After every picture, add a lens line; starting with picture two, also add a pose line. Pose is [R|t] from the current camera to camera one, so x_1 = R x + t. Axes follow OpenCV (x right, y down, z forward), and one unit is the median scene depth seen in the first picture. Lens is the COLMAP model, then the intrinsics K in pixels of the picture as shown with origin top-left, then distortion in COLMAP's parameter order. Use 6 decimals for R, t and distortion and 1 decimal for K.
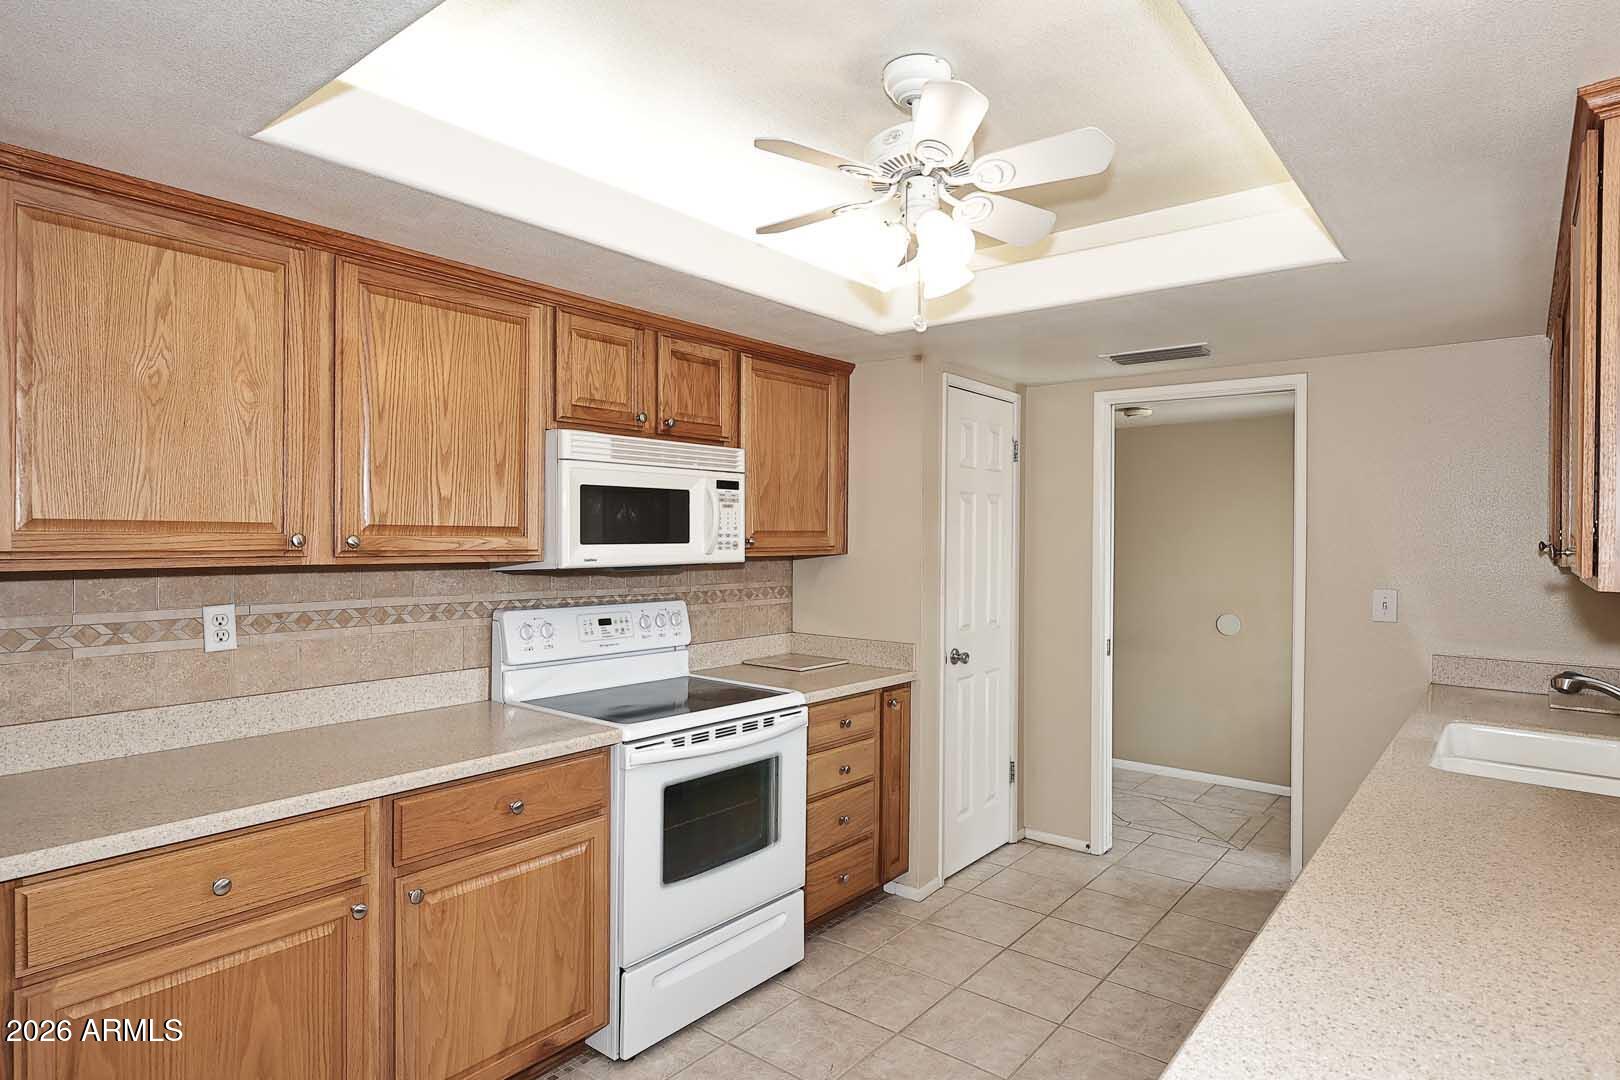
lens RADIAL K [[883.5, 0, 812.9], [0, 883.5, 541.1], [0, 0, 1]] dist [-0.004602, 0.003004]
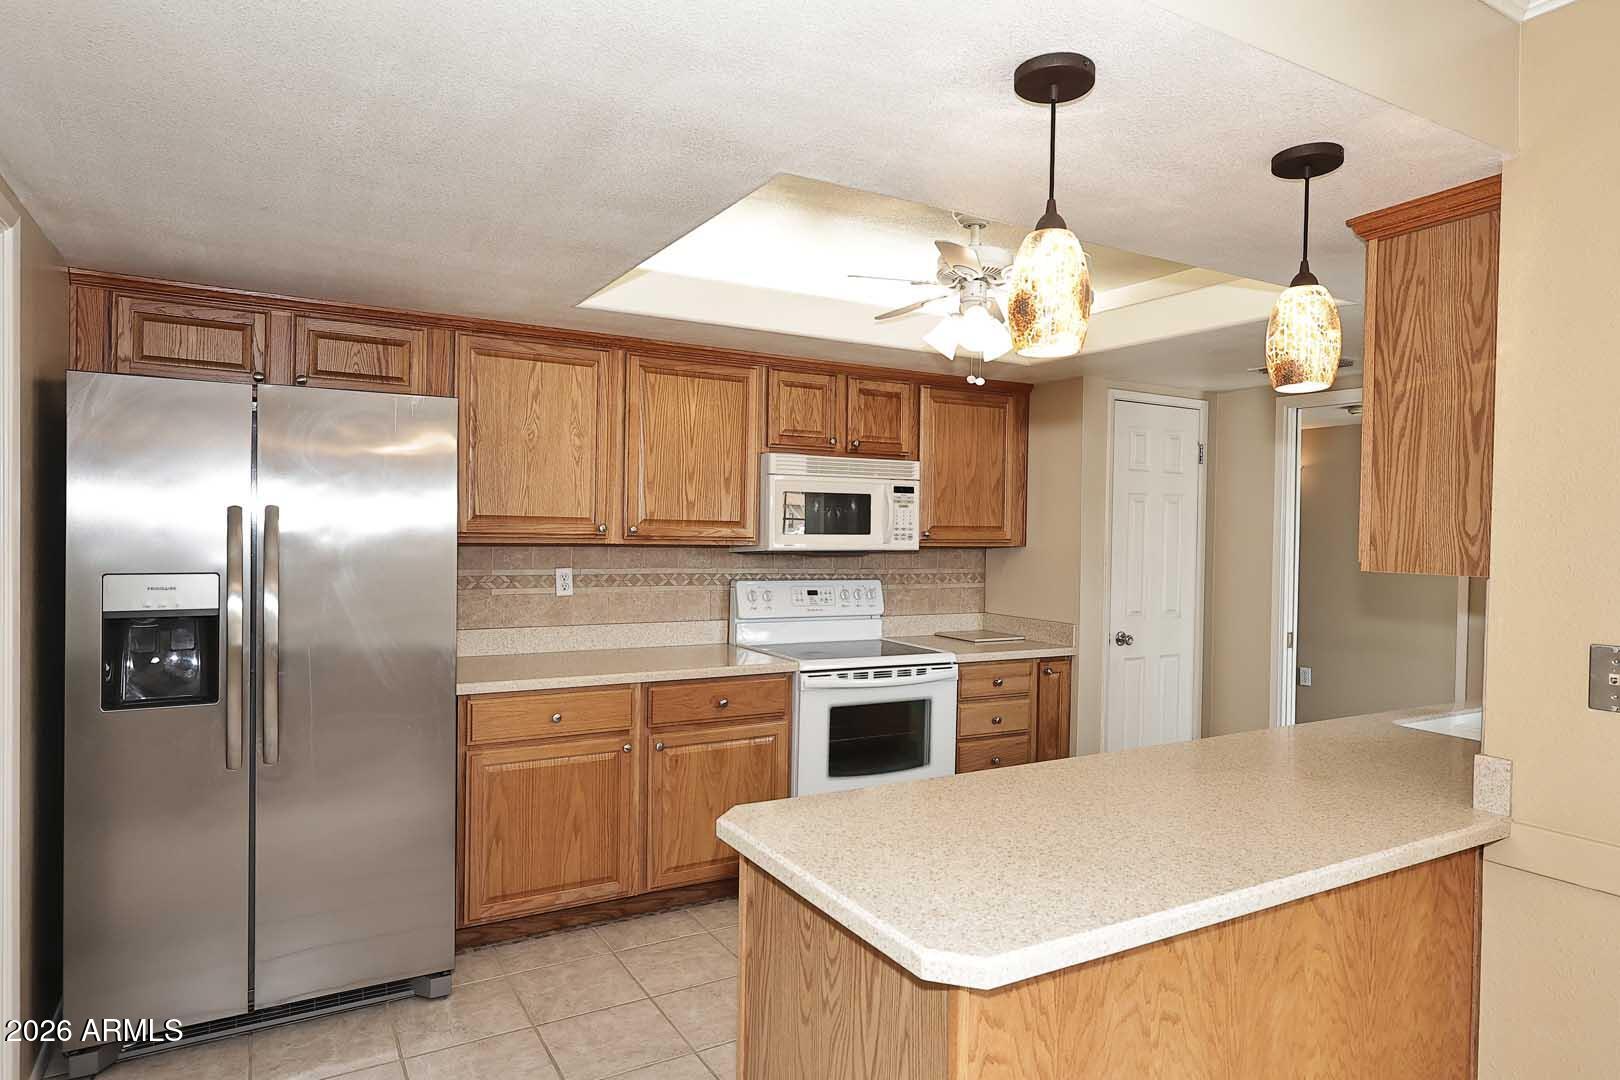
lens RADIAL K [[960.2, 0, 811.2], [0, 960.2, 537.6], [0, 0, 1]] dist [-0.002592, -0.000586]
pose [[0.931167, 0.012759, -0.364370, 0.355775], [-0.013222, 0.999912, 0.001224, 0.007449], [0.364354, 0.003678, 0.931253, -0.434495]]
